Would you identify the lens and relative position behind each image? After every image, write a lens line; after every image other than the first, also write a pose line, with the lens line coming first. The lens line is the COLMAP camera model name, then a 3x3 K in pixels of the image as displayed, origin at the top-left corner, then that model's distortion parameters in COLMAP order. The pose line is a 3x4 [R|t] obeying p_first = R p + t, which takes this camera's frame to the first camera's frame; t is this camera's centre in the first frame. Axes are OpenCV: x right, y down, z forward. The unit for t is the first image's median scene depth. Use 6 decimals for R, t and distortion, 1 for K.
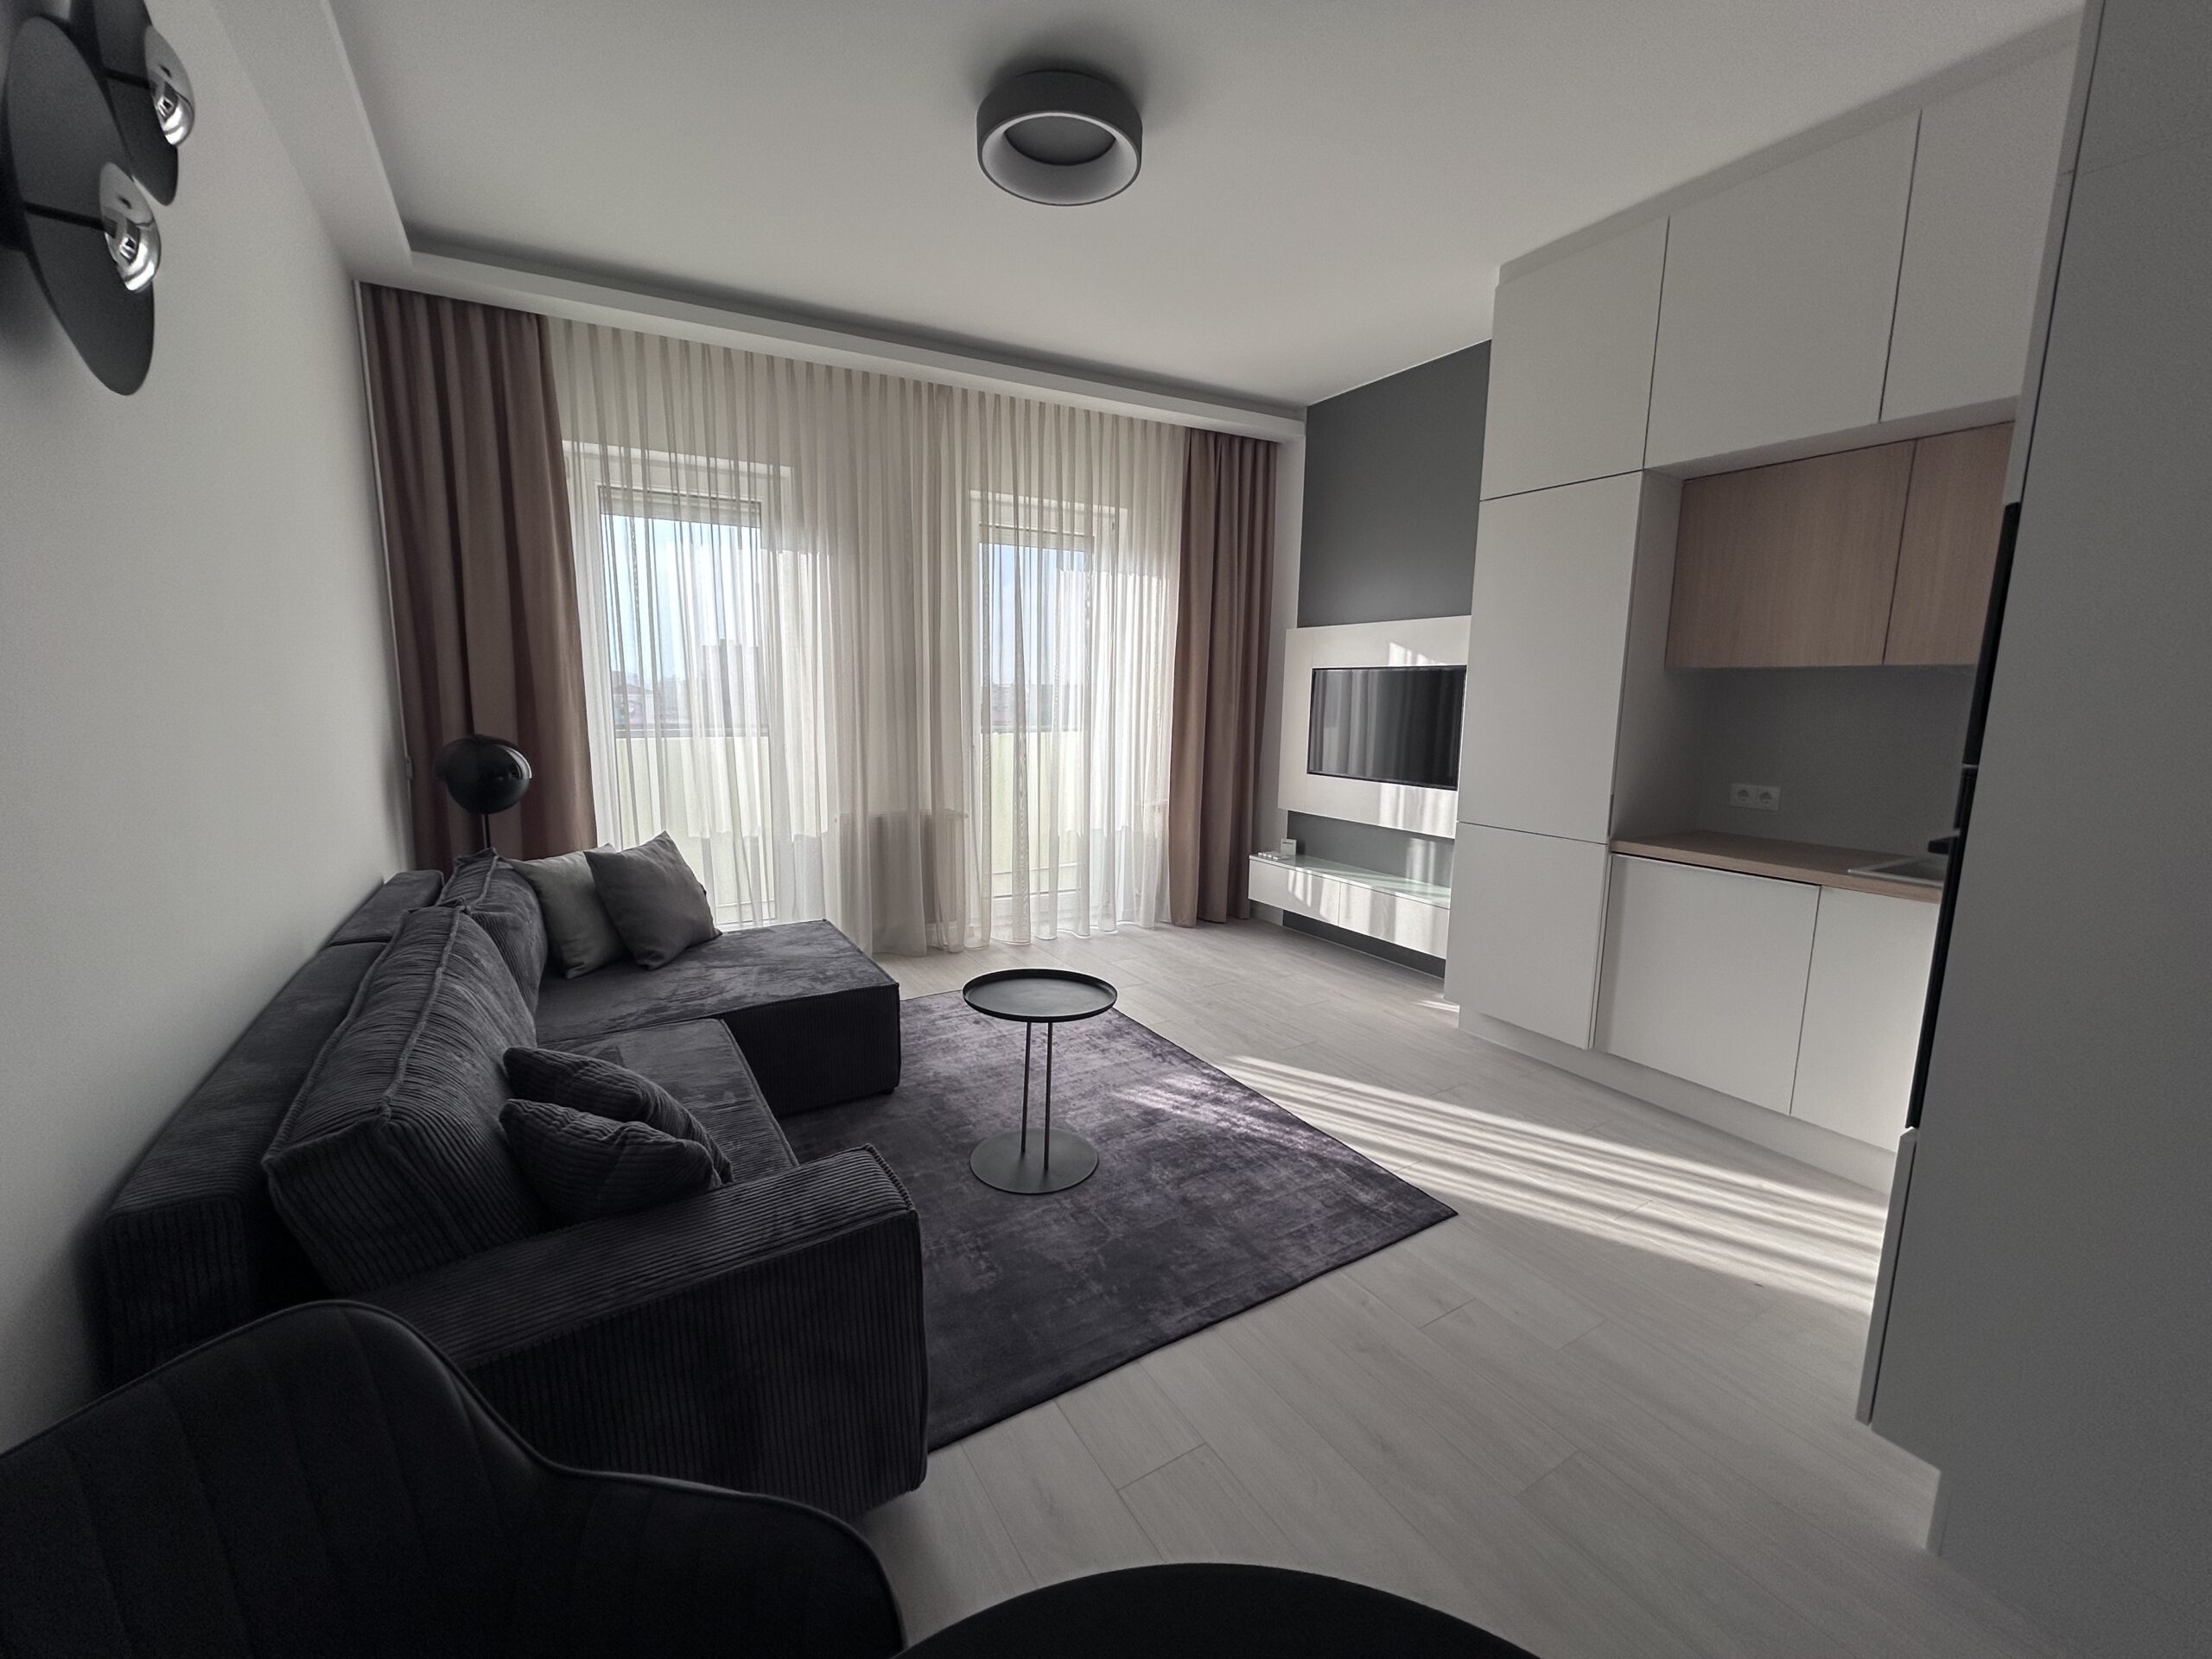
lens RADIAL K [[887.2, 0, 1111.3], [0, 887.2, 829.0], [0, 0, 1]] dist [-0.001282, -0.000001]
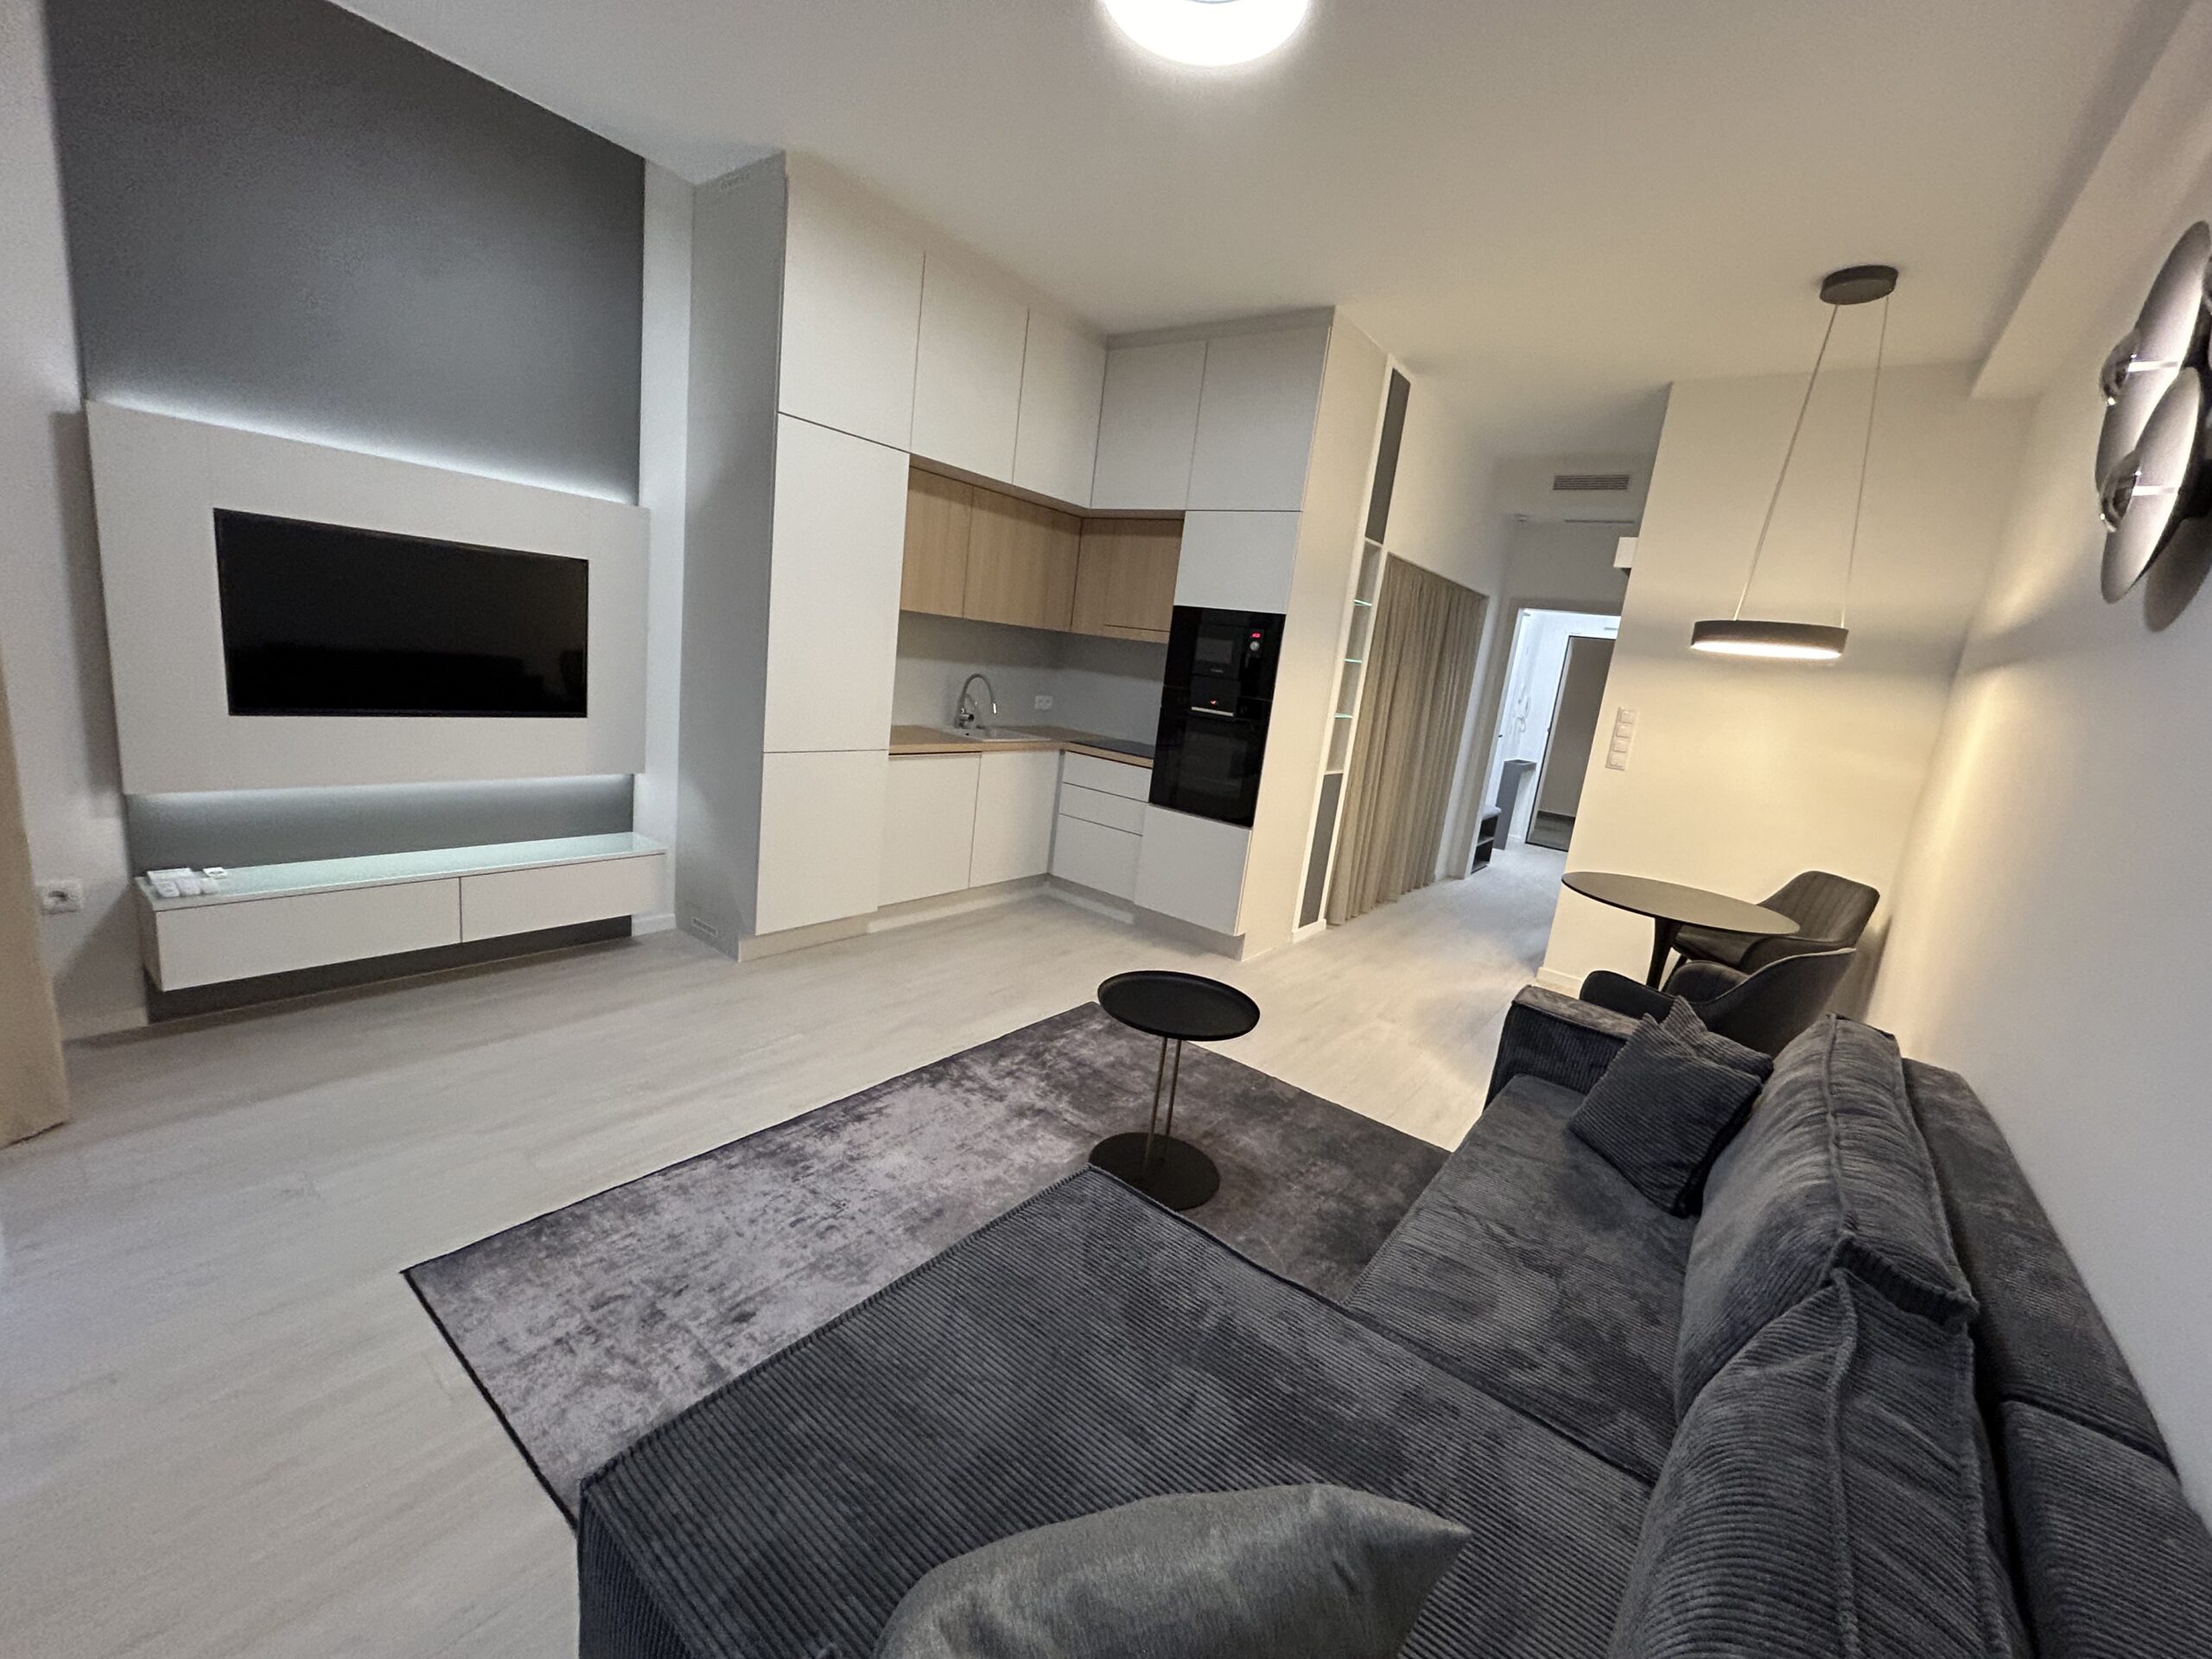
lens RADIAL K [[892.0, 0, 1100.5], [0, 892.0, 822.6], [0, 0, 1]] dist [-0.004592, 0.001281]
pose [[-0.349540, -0.240819, 0.905443, -0.761349], [0.020049, 0.964259, 0.264202, -0.221546], [-0.936707, 0.110503, -0.332219, 1.193529]]
